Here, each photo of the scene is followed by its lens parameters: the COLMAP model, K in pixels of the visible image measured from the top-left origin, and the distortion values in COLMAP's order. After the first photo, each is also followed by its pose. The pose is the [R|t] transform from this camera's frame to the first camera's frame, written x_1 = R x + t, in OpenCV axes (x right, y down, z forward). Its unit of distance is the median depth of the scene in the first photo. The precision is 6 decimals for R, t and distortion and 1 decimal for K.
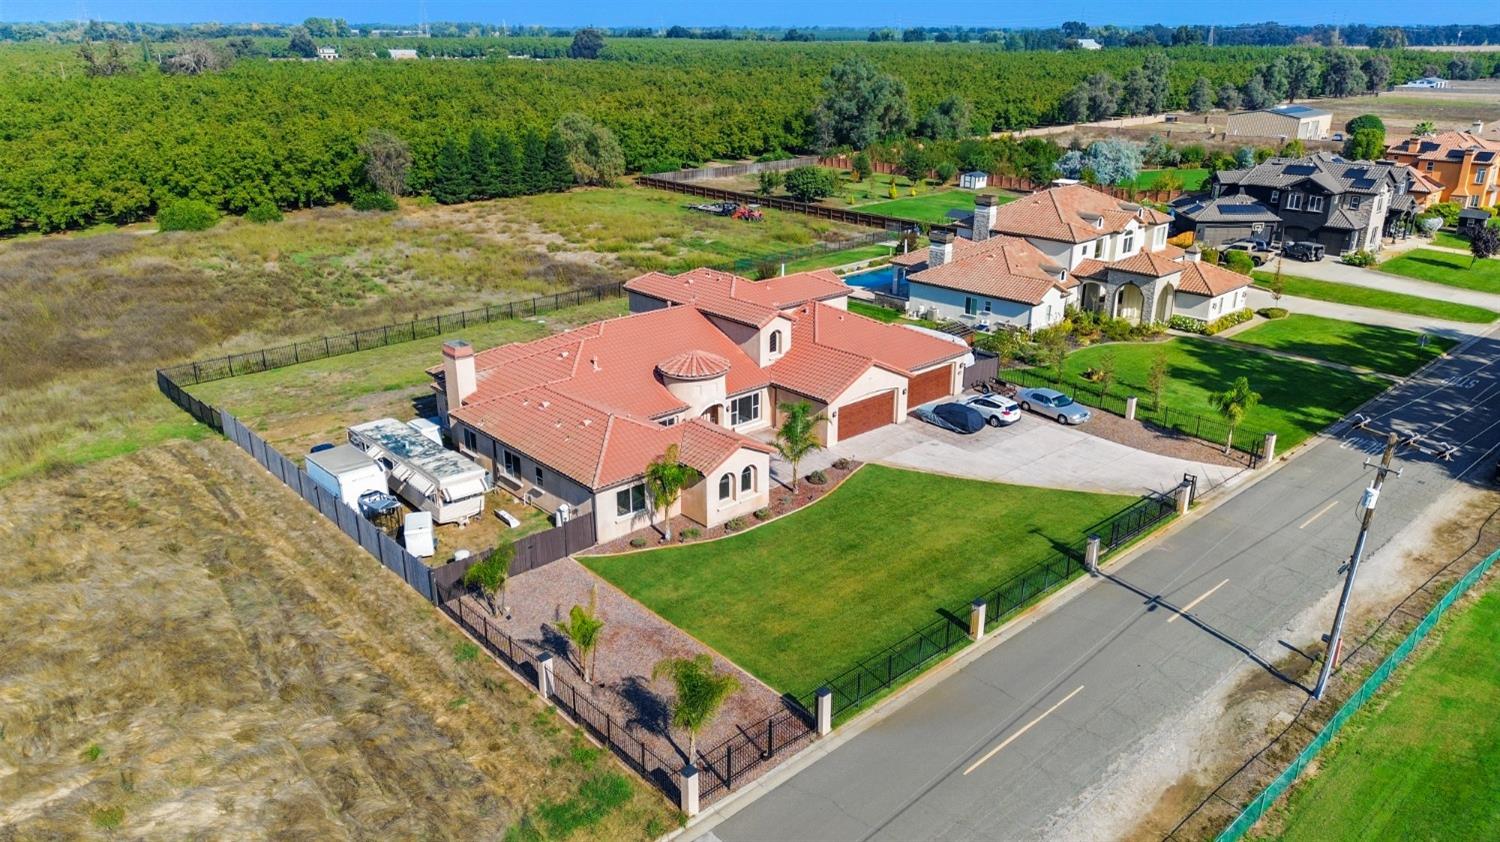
lens RADIAL K [[1059.9, 0, 750.0], [0, 1059.9, 421.0], [0, 0, 1]] dist [0.083413, -0.093191]
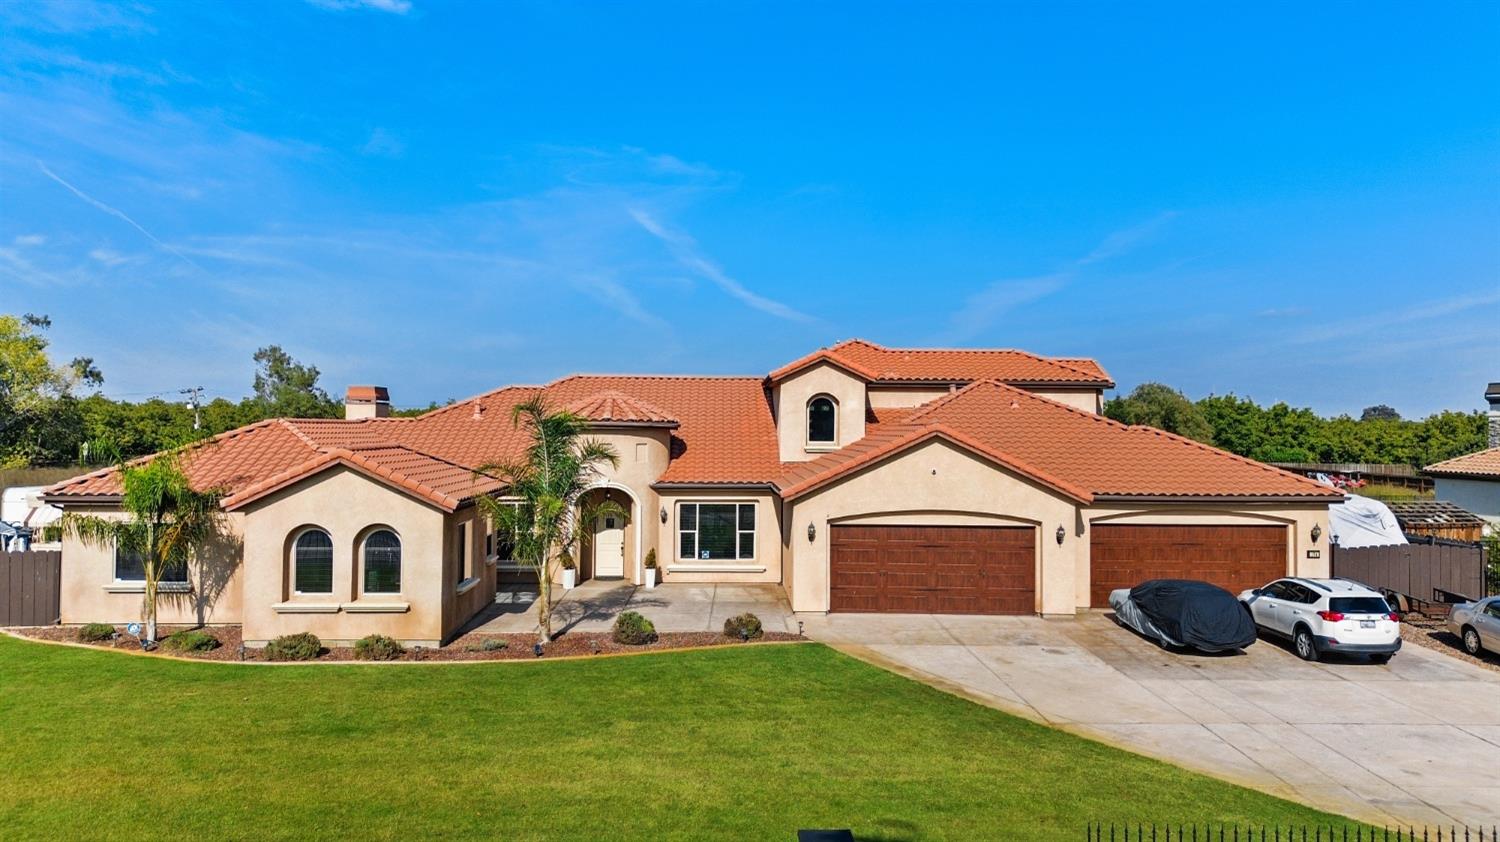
lens RADIAL K [[1068.4, 0, 750.0], [0, 1068.4, 421.0], [0, 0, 1]] dist [0.099403, -0.094307]
pose [[0.765461, 0.003204, -0.643474, 0.321119], [-0.231547, 0.934376, -0.270790, 0.070770], [0.600379, 0.356274, 0.715970, 0.619704]]
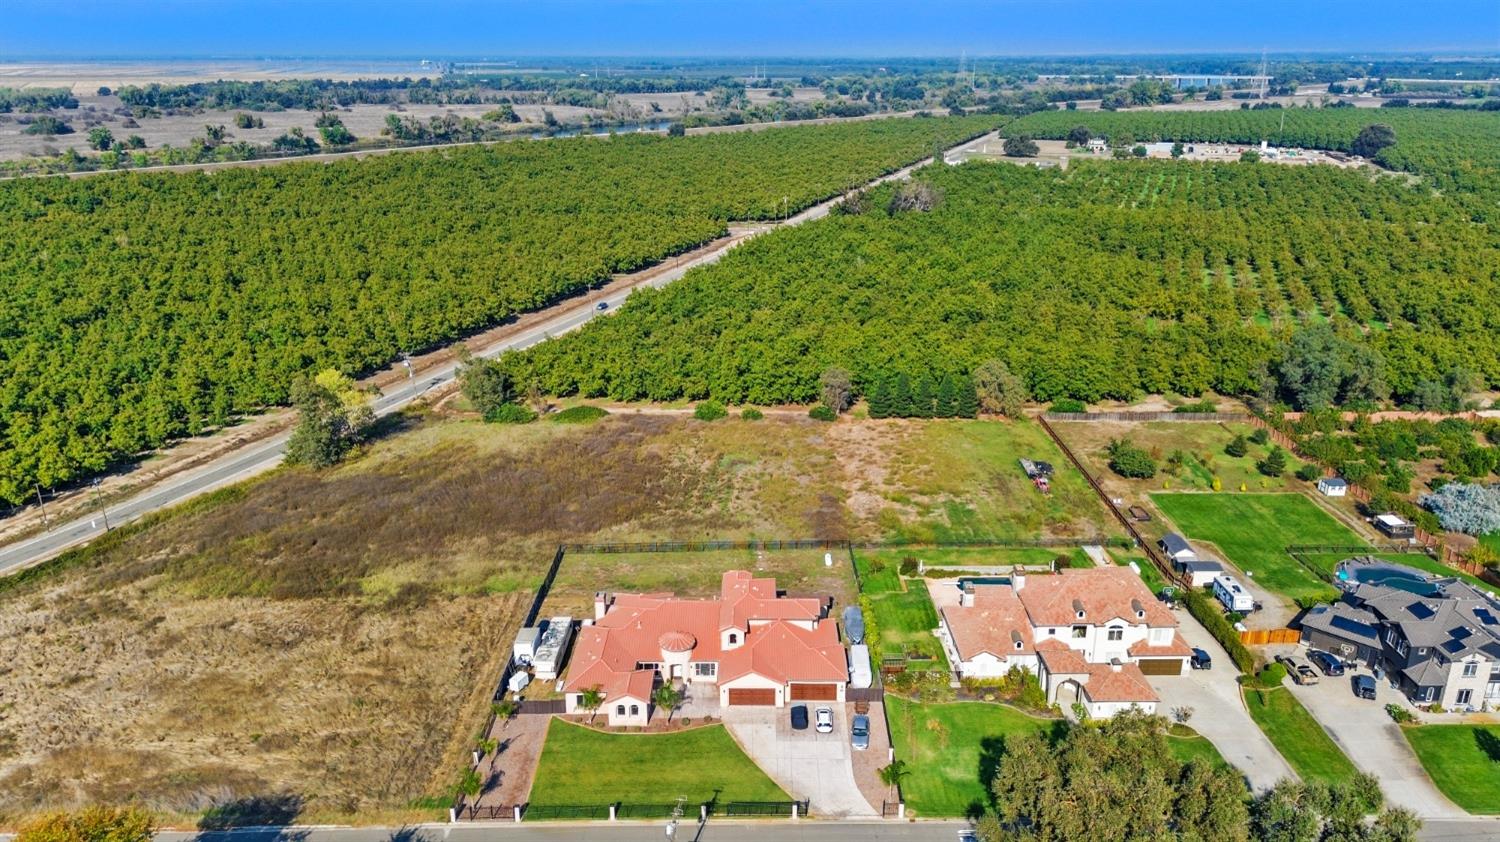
lens RADIAL K [[1068.6, 0, 750.0], [0, 1068.6, 421.0], [0, 0, 1]] dist [0.159951, -0.343285]
pose [[0.739603, 0.220205, -0.636000, 1.176888], [-0.233248, 0.970263, 0.064695, -0.582283], [0.631334, 0.100497, 0.768972, -0.490634]]
